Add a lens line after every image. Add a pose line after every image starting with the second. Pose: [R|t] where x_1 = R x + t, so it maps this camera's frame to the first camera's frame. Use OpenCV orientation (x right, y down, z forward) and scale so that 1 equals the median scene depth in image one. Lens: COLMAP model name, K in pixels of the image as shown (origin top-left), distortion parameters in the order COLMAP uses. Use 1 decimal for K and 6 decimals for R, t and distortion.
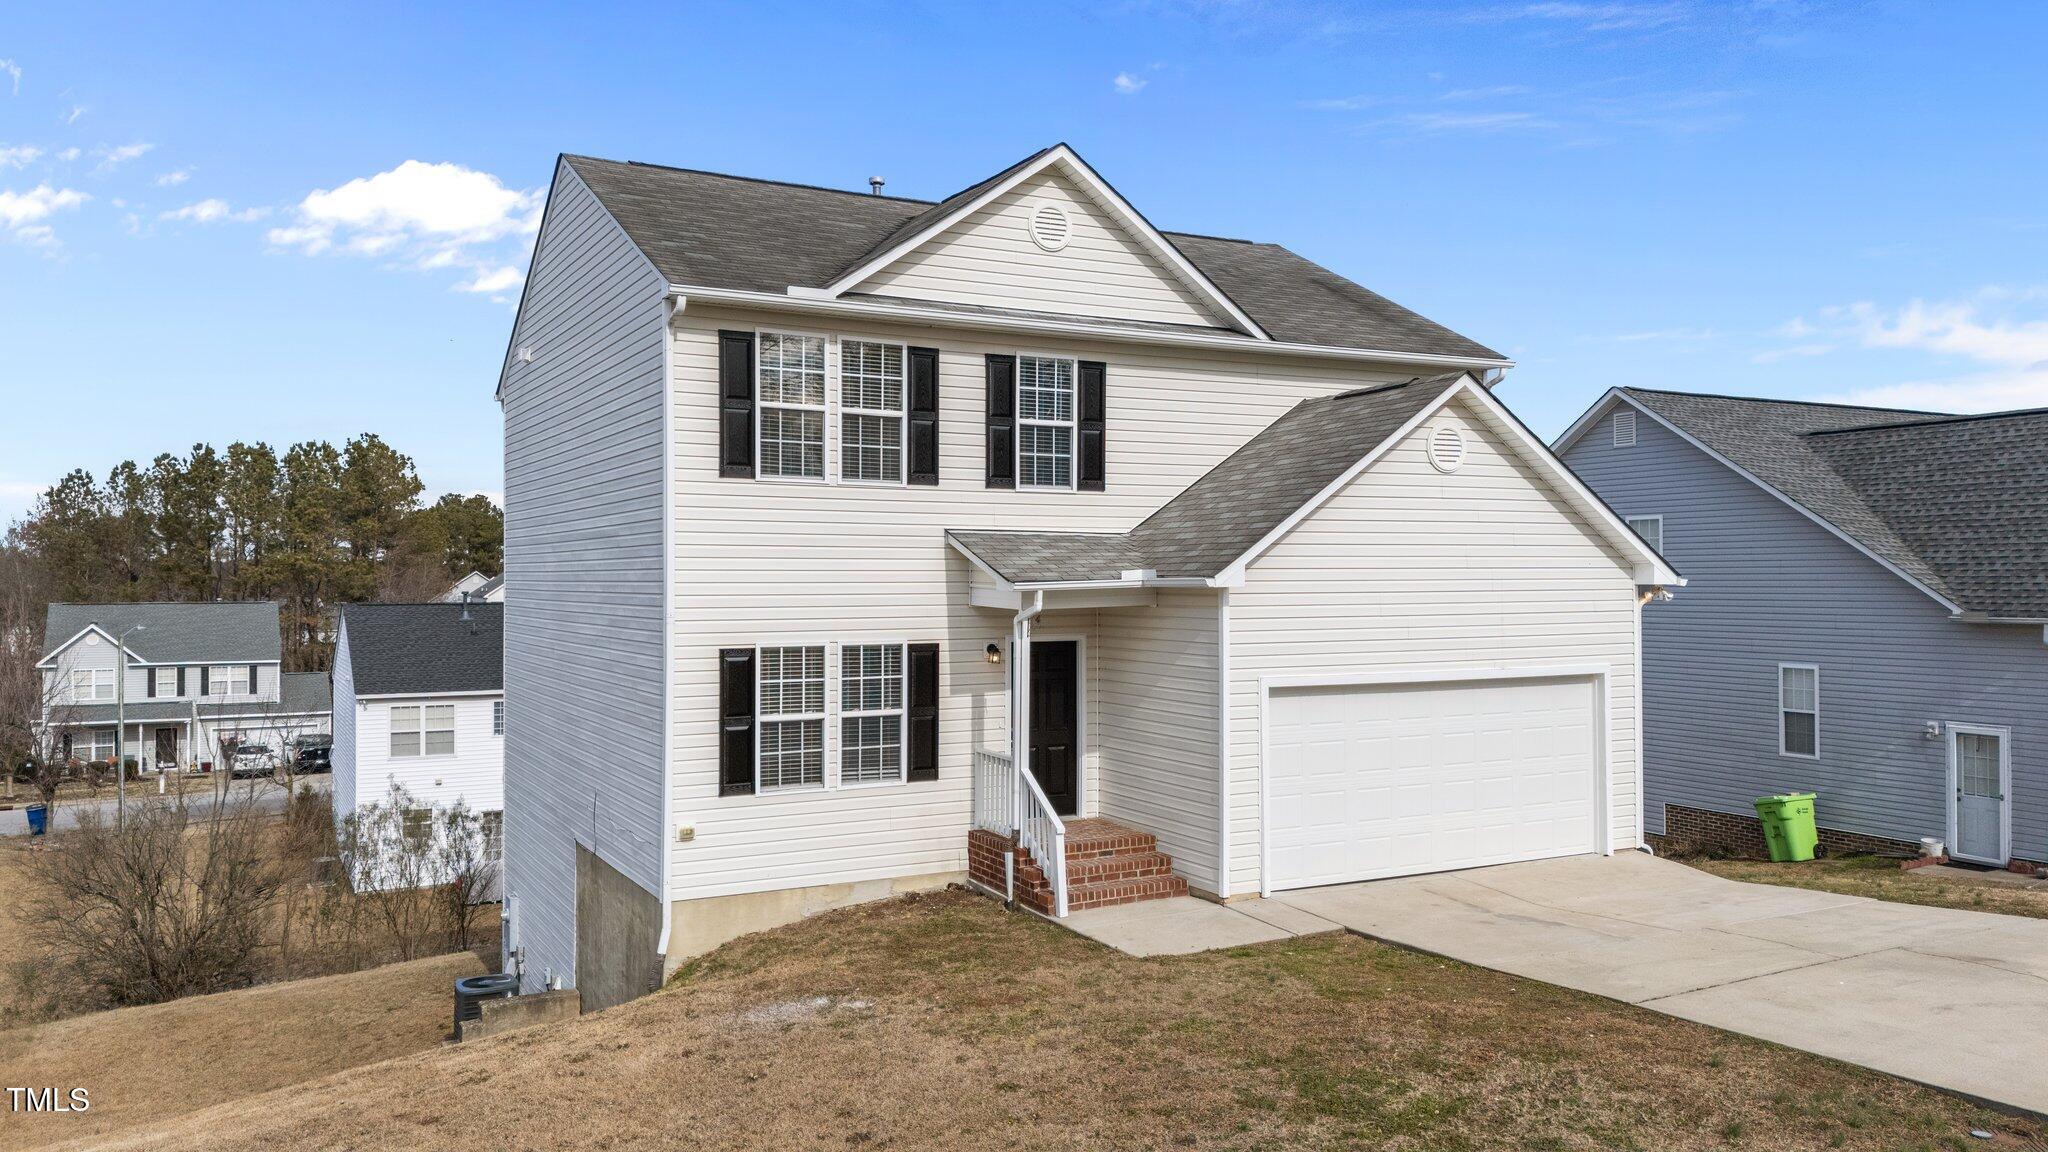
lens RADIAL K [[1492.5, 0, 1024.3], [0, 1492.5, 584.0], [0, 0, 1]] dist [0.082595, -0.090891]
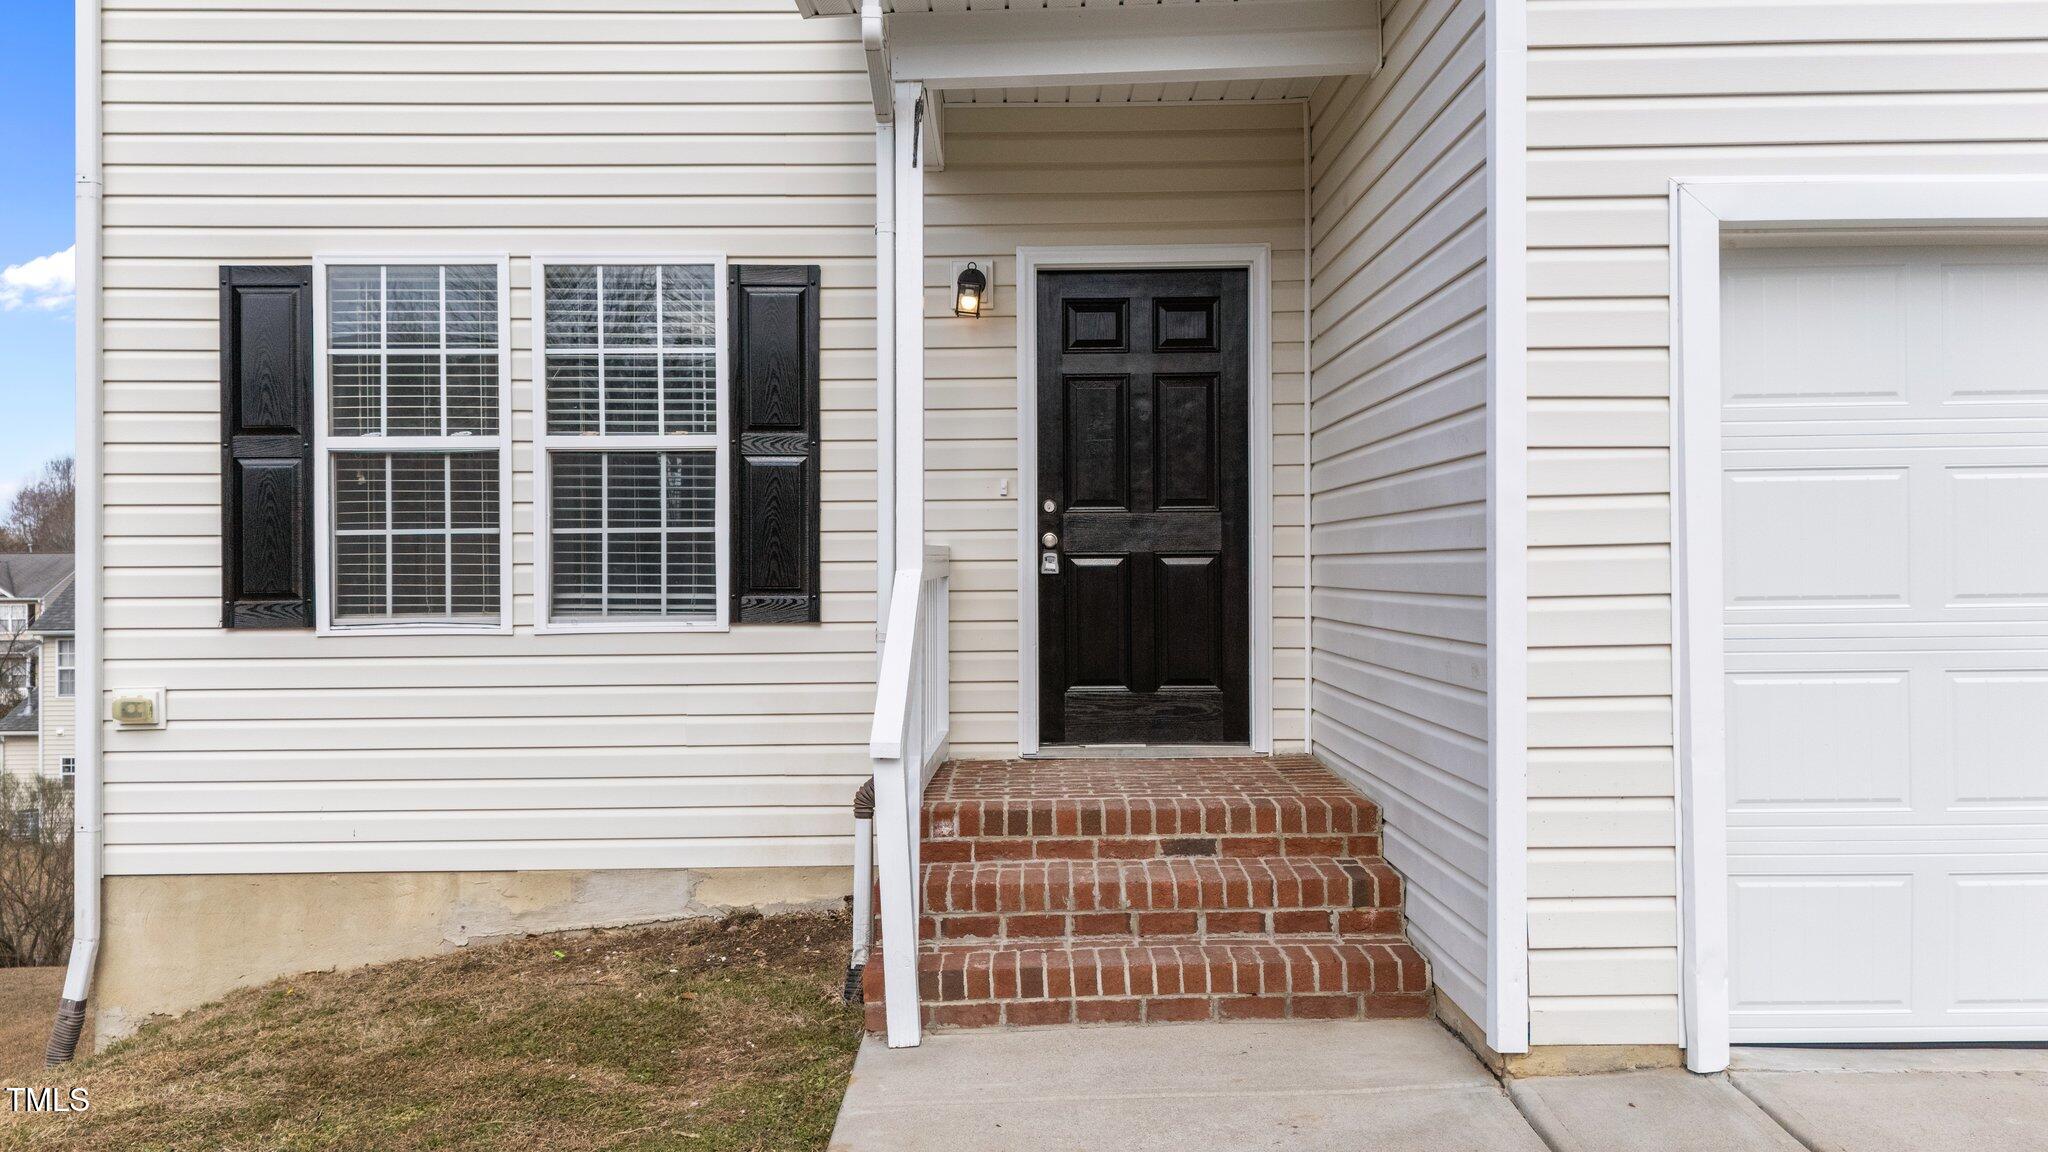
lens RADIAL K [[1492.5, 0, 1024.3], [0, 1492.5, 584.0], [0, 0, 1]] dist [0.082595, -0.090891]
pose [[0.885545, -0.002548, -0.464547, 0.171649], [0.004230, 0.999988, 0.002579, 0.123433], [0.464535, -0.004249, 0.885545, 0.705137]]
